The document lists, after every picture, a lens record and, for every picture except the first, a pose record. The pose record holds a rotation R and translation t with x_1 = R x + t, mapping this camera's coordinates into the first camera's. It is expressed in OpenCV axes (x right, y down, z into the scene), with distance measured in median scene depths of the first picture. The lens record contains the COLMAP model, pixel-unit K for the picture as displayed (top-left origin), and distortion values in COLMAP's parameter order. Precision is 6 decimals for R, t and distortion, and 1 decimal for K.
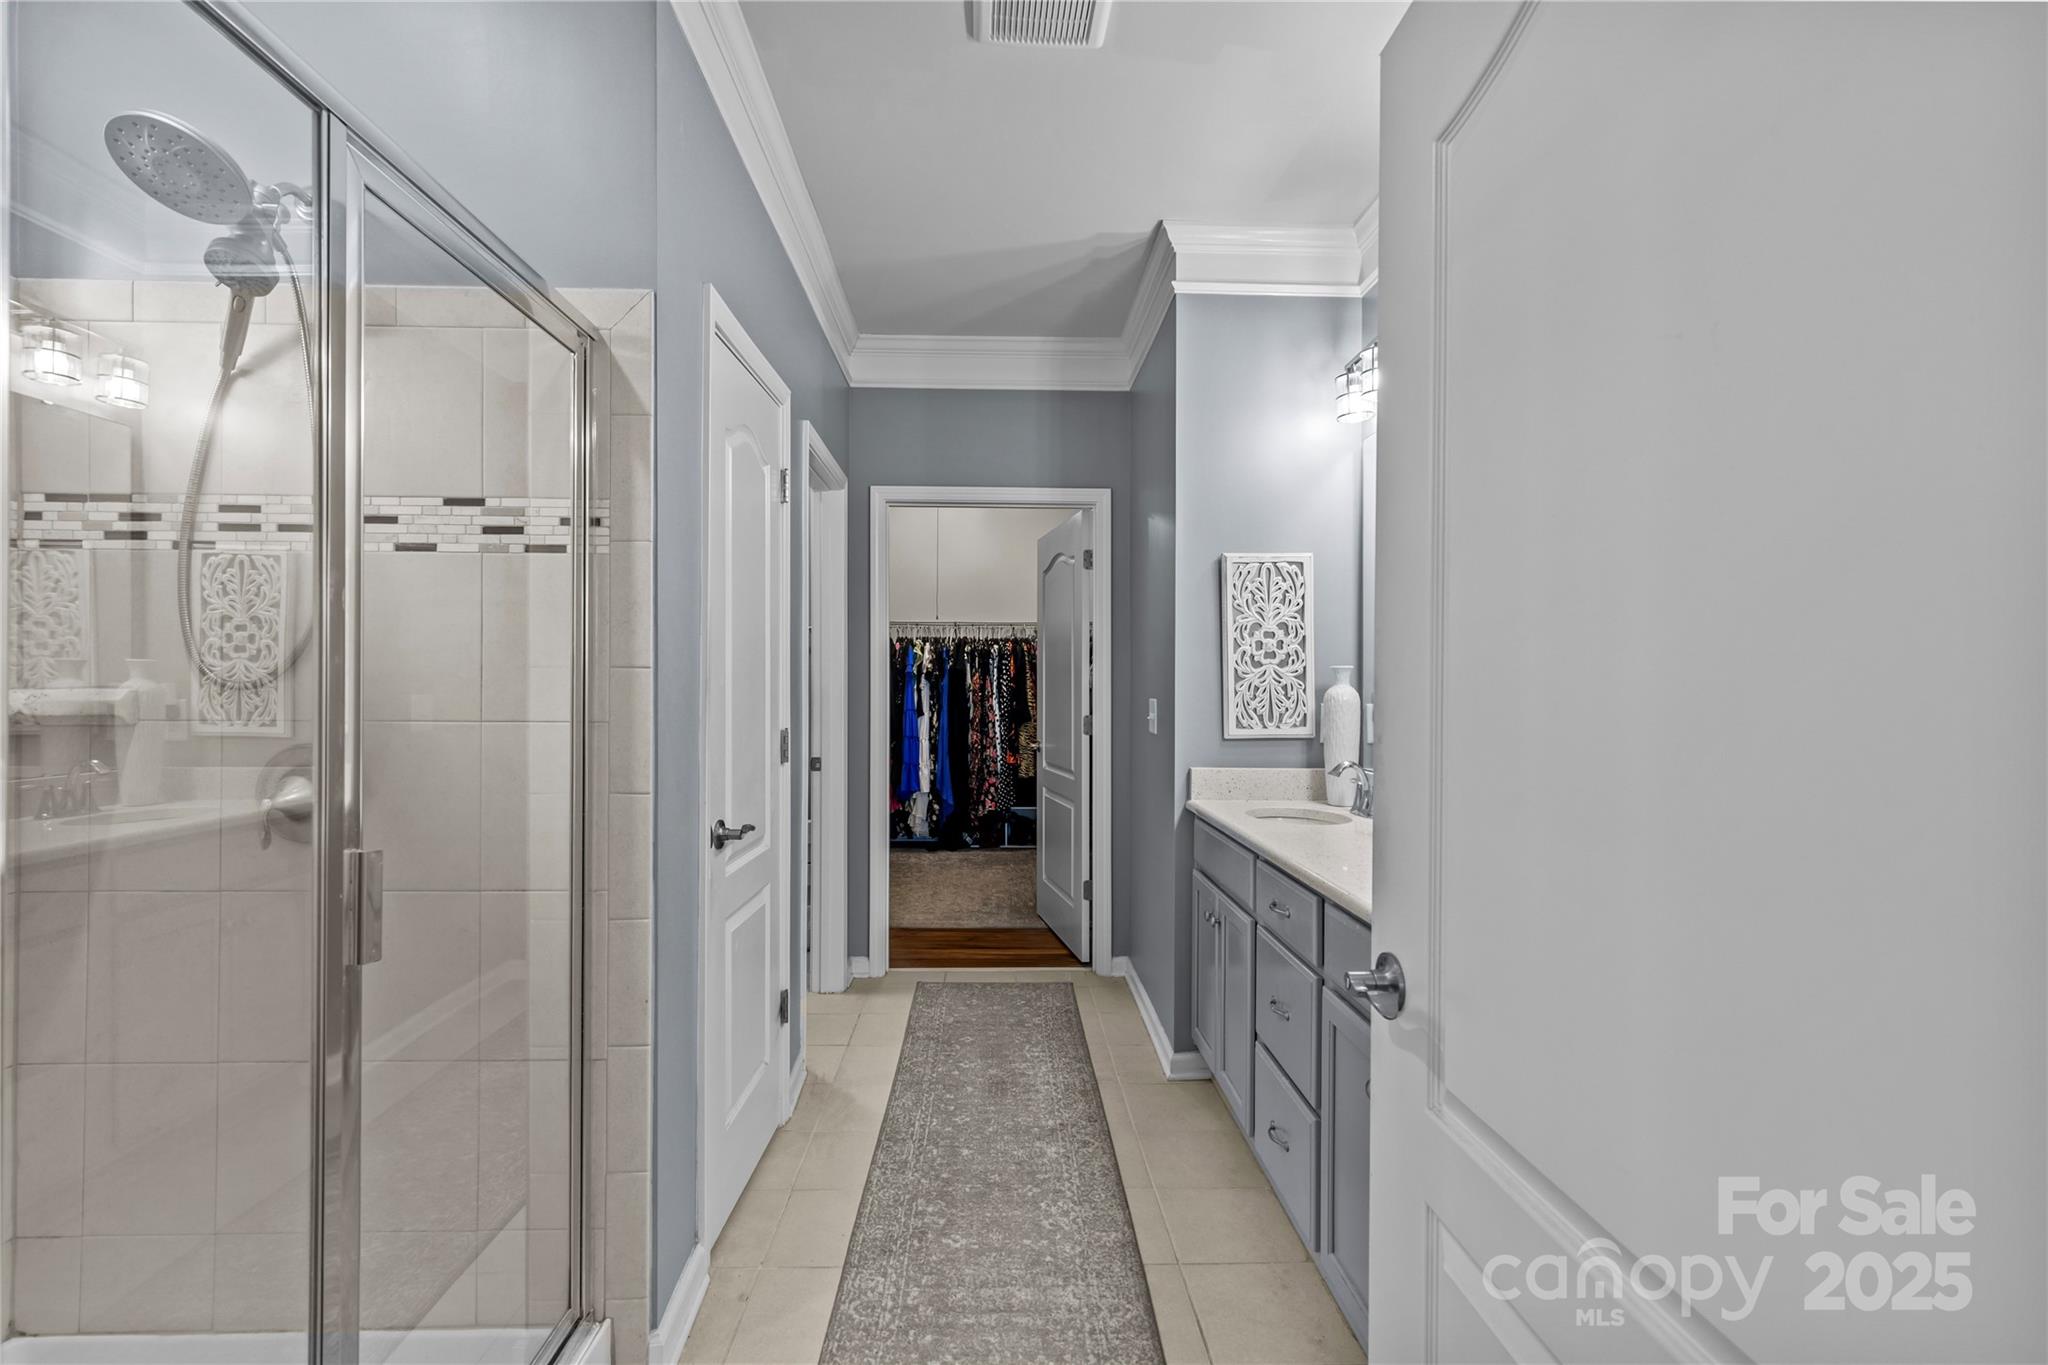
lens RADIAL K [[915.2, 0, 1026.5], [0, 915.2, 683.6], [0, 0, 1]] dist [0.009443, -0.002714]
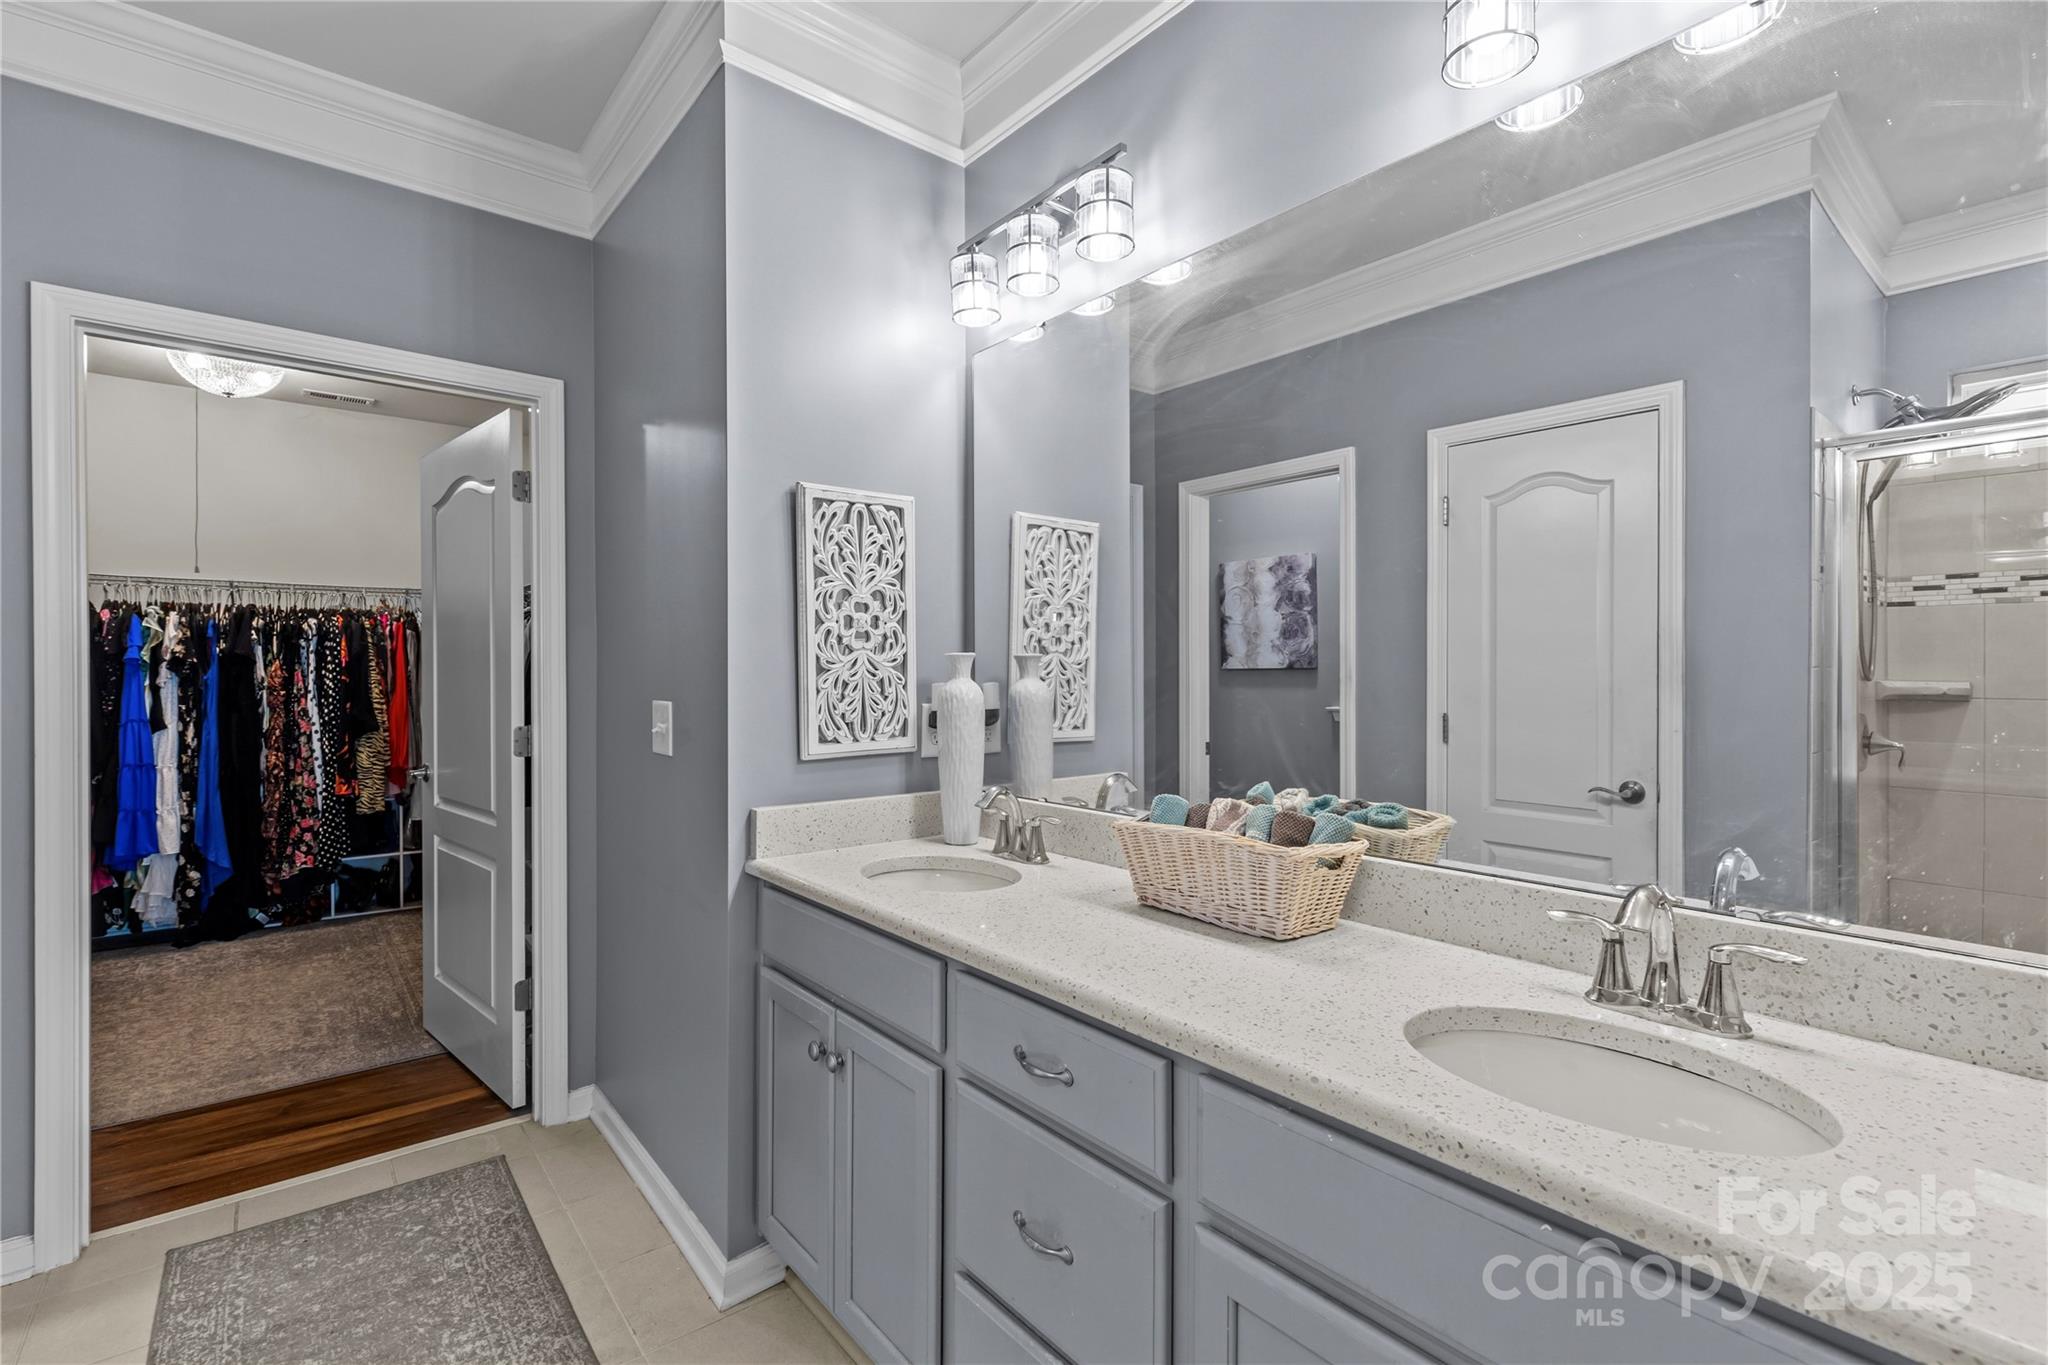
lens RADIAL K [[915.2, 0, 1018.9], [0, 915.2, 671.1], [0, 0, 1]] dist [0.009443, -0.002714]
pose [[0.799774, -0.006101, 0.600270, -0.044408], [0.006020, 0.999980, 0.002144, -0.004315], [-0.600270, 0.001899, 0.799795, 0.286366]]
